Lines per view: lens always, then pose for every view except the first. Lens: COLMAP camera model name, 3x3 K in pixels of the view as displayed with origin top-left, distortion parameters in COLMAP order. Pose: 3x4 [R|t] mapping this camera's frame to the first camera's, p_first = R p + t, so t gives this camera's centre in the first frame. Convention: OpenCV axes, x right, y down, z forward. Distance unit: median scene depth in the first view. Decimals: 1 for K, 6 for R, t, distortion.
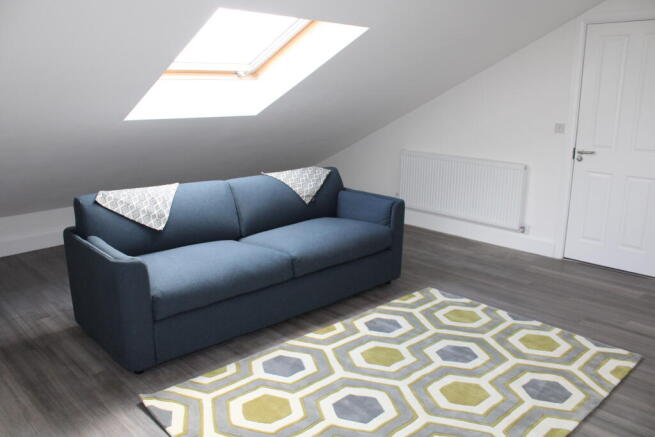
lens RADIAL K [[548.7, 0, 327.5], [0, 548.7, 218.5], [0, 0, 1]] dist [-0.086928, 0.009391]
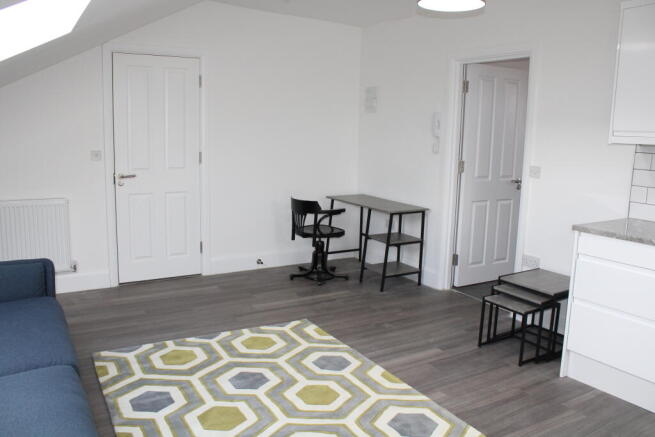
lens RADIAL K [[548.7, 0, 327.5], [0, 548.7, 218.5], [0, 0, 1]] dist [-0.086928, 0.009391]
pose [[0.234145, -0.161502, 0.958693, -0.570433], [0.206632, 0.971842, 0.113251, -0.109016], [-0.949989, 0.171579, 0.260924, 0.496590]]
